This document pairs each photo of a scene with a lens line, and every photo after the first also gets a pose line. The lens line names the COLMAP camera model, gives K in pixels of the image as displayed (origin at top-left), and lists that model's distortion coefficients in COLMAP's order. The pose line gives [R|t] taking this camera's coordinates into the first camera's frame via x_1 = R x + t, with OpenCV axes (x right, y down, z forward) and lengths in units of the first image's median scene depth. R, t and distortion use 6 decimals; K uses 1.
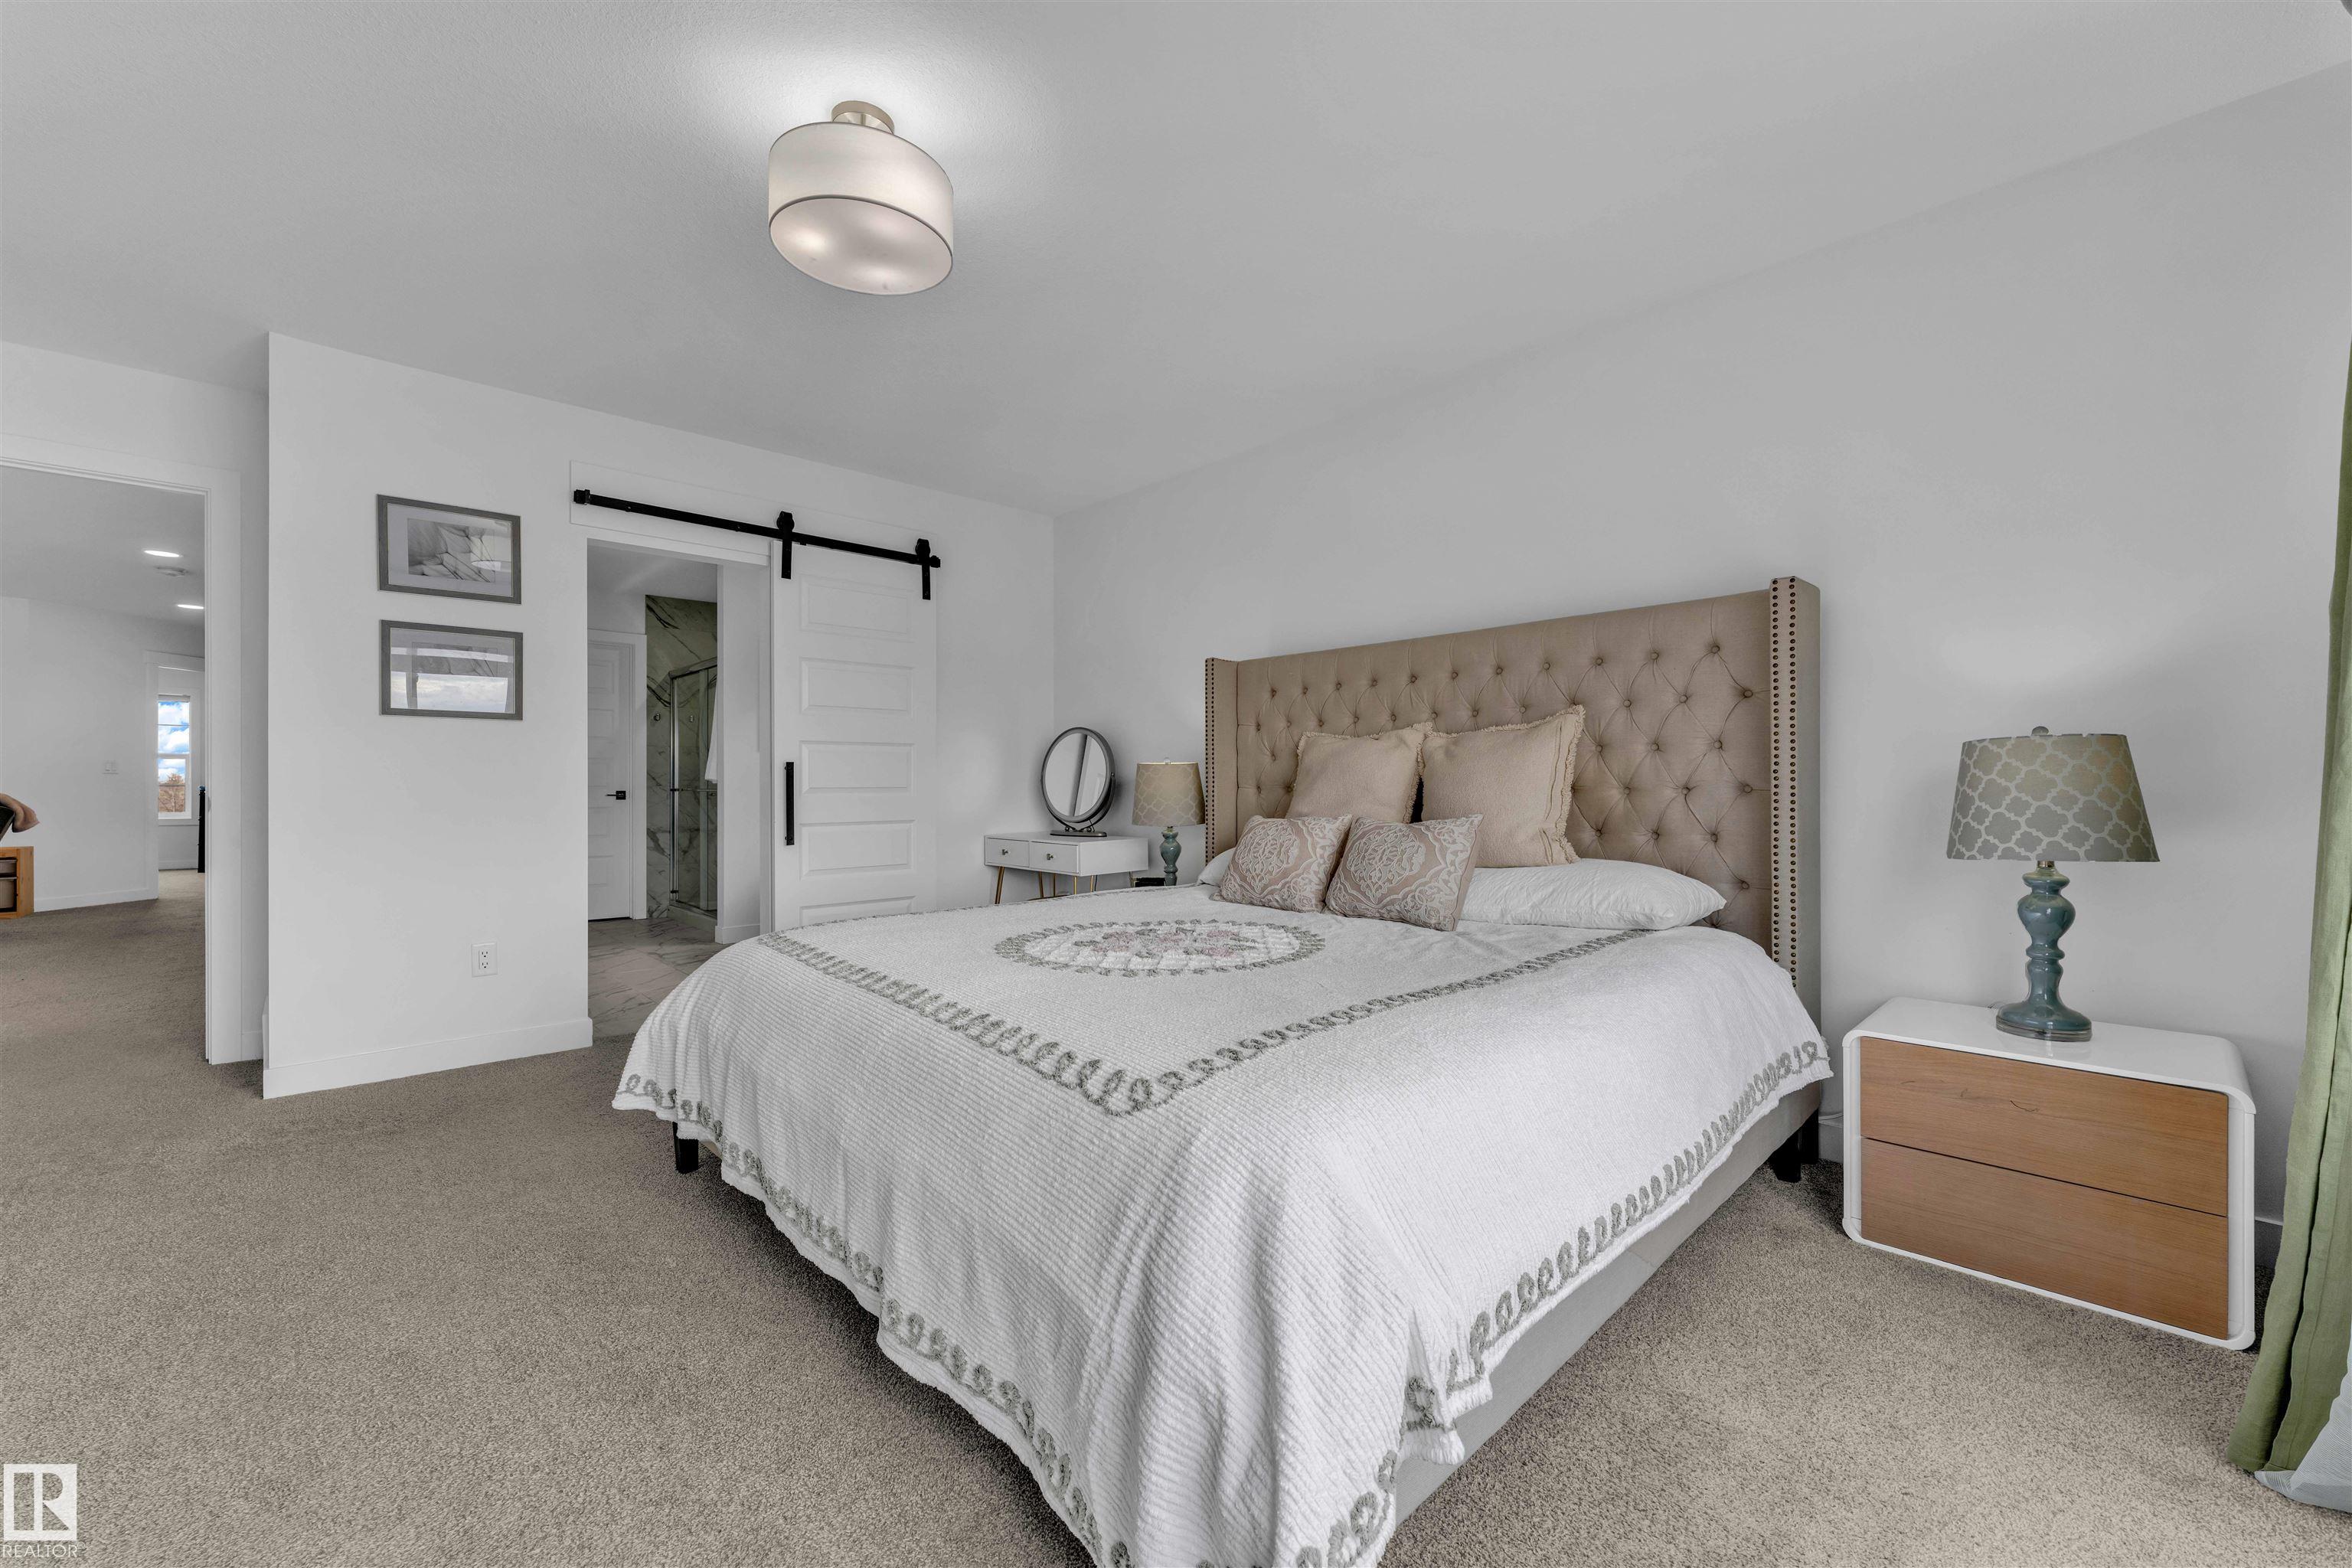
lens RADIAL K [[945.4, 0, 1170.8], [0, 945.4, 792.1], [0, 0, 1]] dist [0.000069, -0.000347]
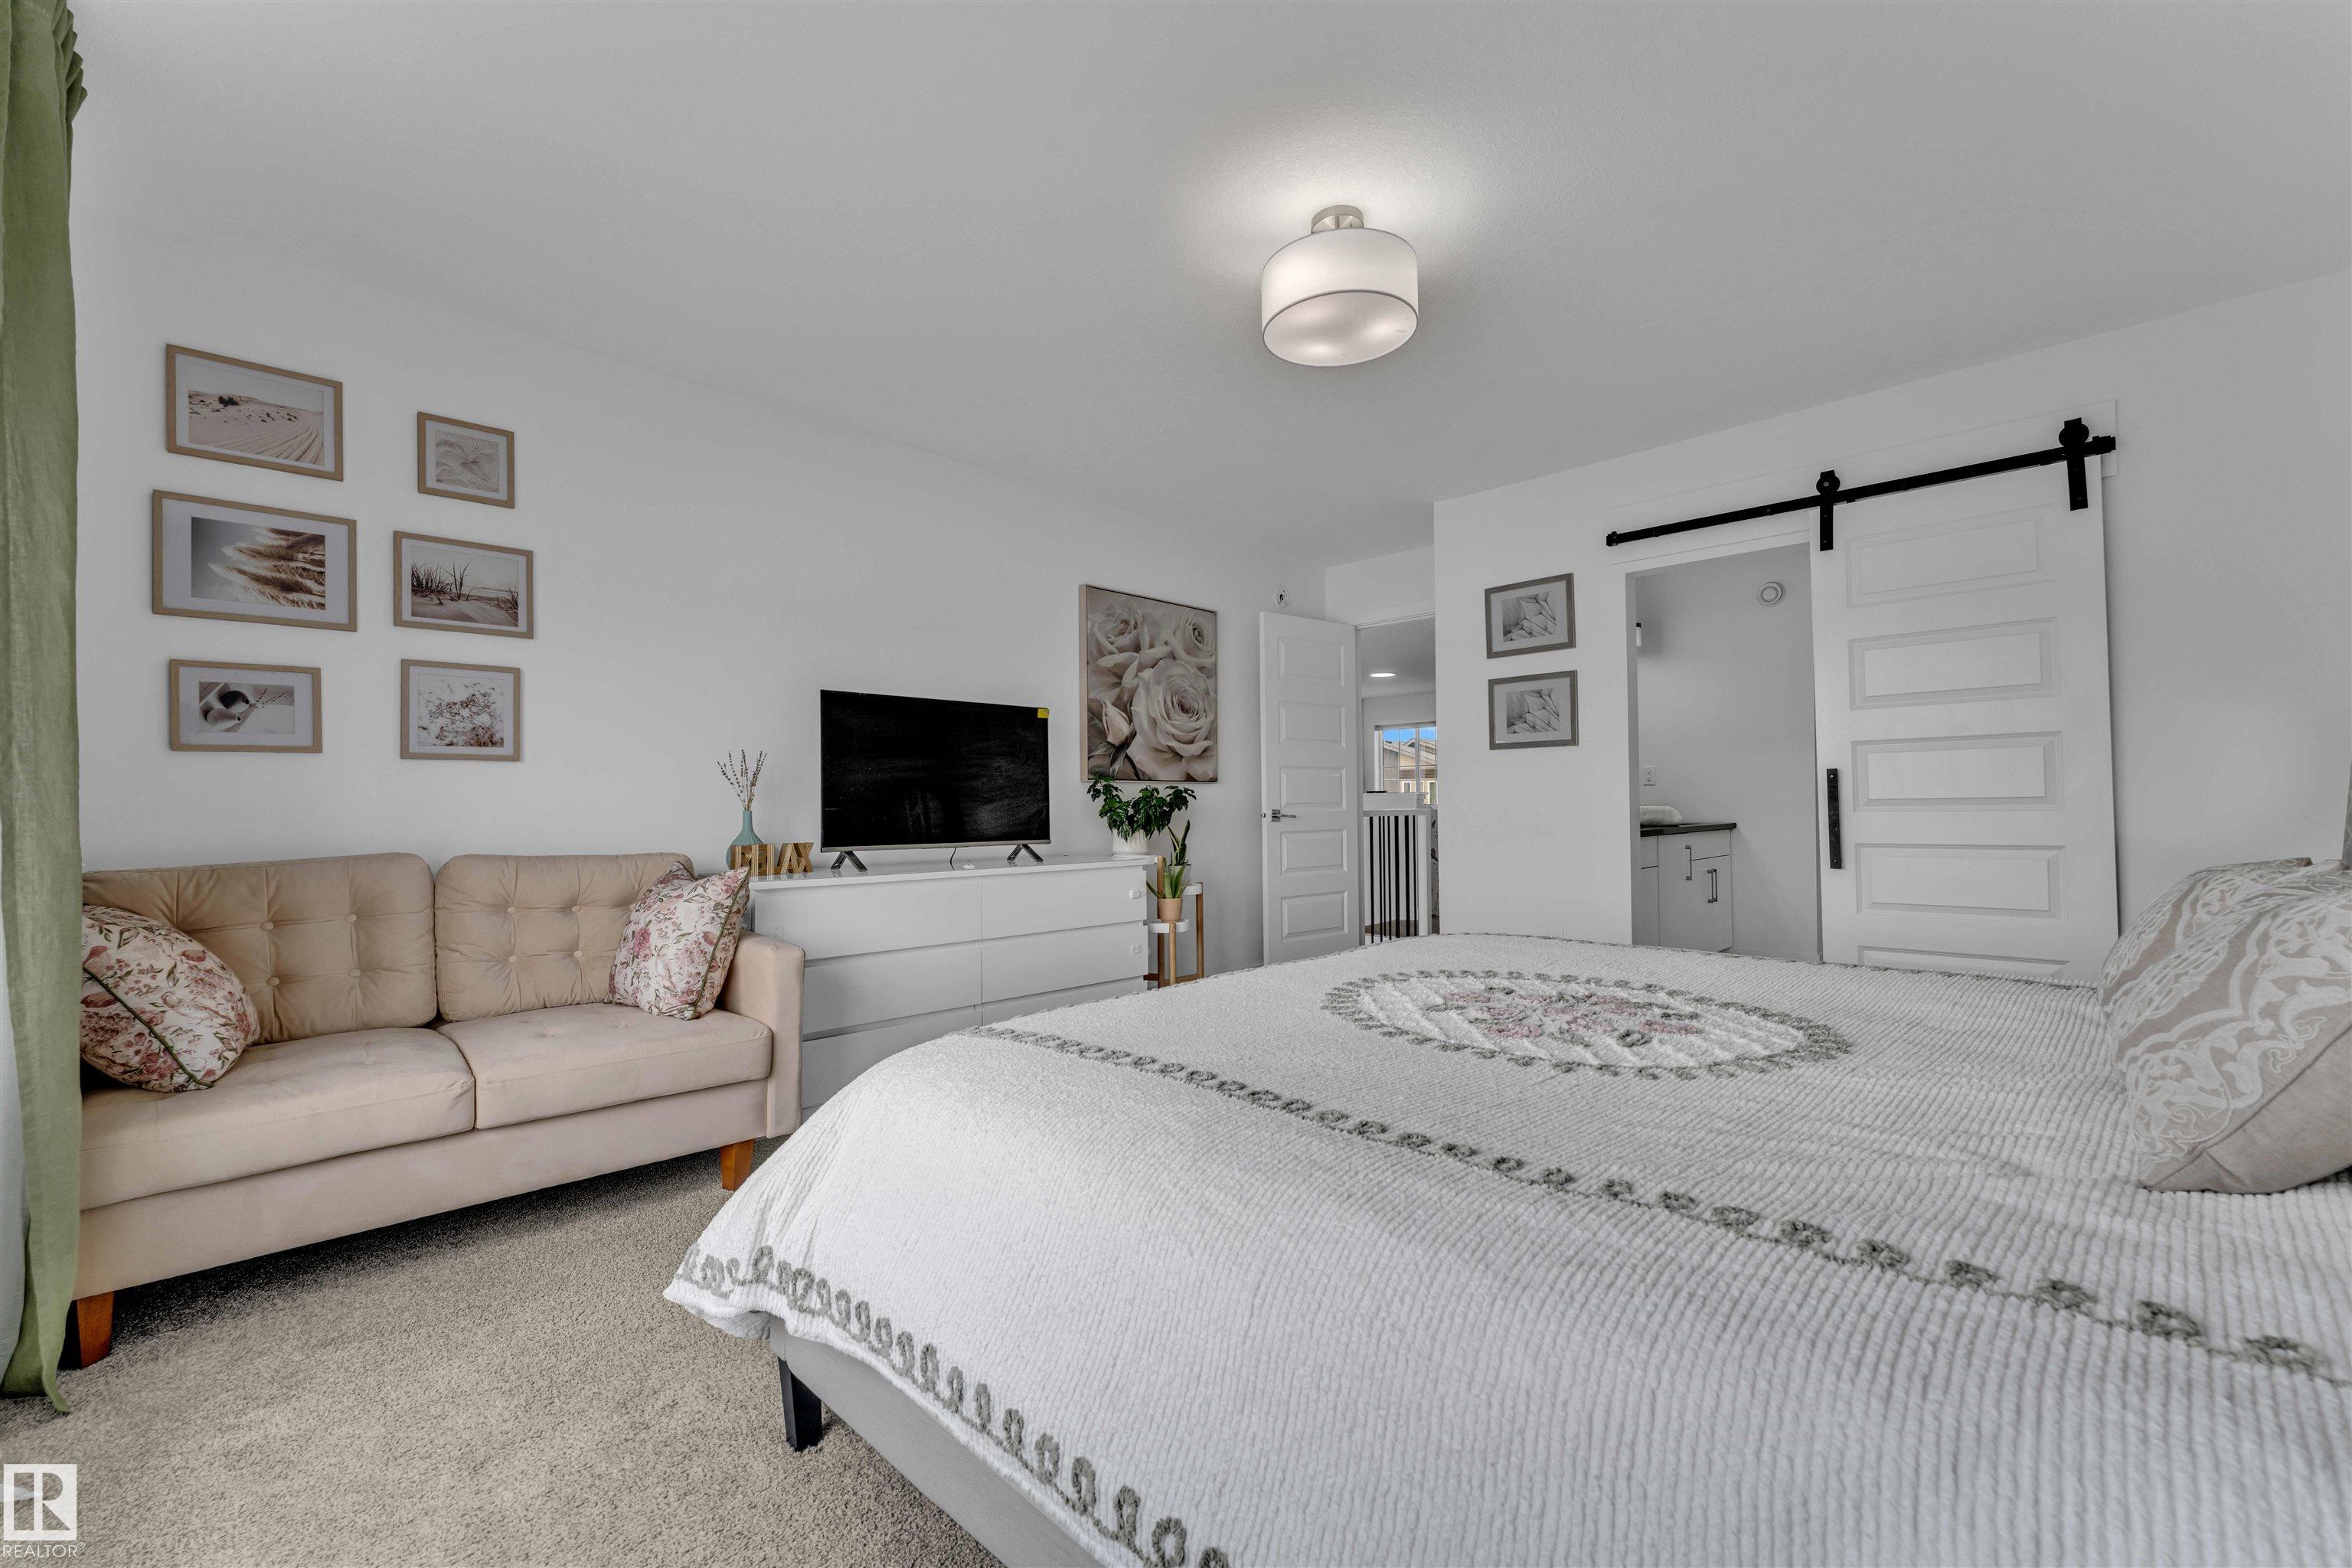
lens RADIAL K [[967.6, 0, 1168.3], [0, 967.6, 794.8], [0, 0, 1]] dist [-0.014419, 0.004023]
pose [[0.023329, -0.012752, -0.999647, 0.427945], [0.001988, 0.999917, -0.012709, 0.000139], [0.999726, -0.001691, 0.023353, 0.397286]]
